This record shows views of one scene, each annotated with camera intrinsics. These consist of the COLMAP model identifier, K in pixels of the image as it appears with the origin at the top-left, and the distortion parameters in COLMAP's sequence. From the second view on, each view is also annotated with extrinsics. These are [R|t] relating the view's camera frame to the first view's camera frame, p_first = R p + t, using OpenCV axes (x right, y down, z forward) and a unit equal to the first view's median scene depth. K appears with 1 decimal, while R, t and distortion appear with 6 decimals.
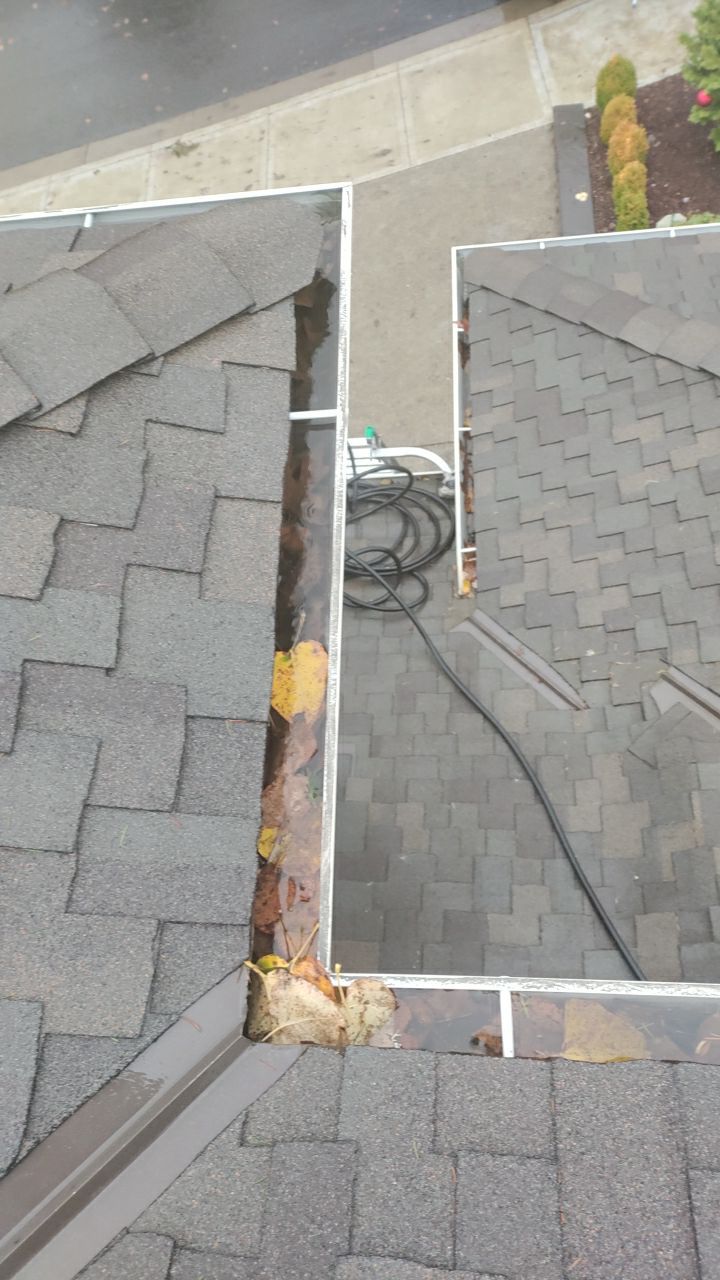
lens RADIAL K [[946.3, 0, 361.3], [0, 946.3, 647.7], [0, 0, 1]] dist [0.064417, -0.081589]
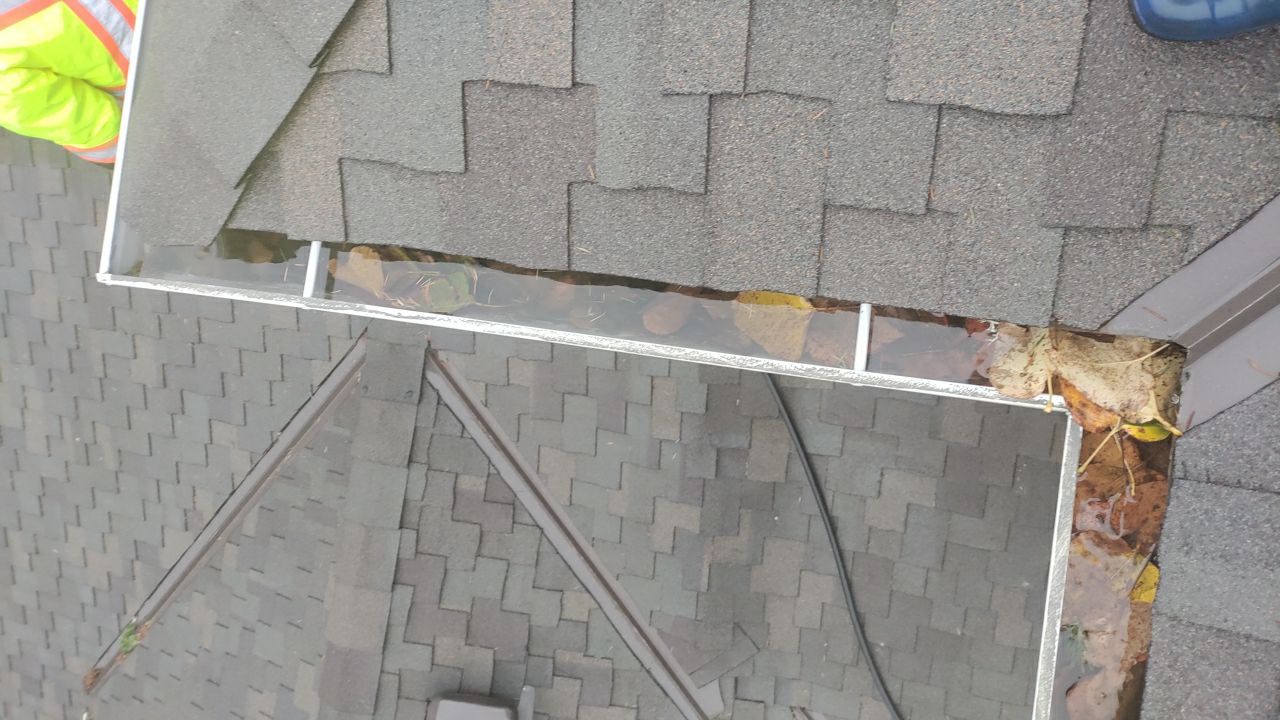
lens RADIAL K [[946.3, 0, 640.0], [0, 946.3, 360.0], [0, 0, 1]] dist [0.064417, -0.081589]
pose [[-0.884732, -0.083043, 0.458644, -0.082680], [0.269988, -0.893416, 0.359047, -0.022546], [0.379943, 0.441489, 0.812854, 0.151758]]
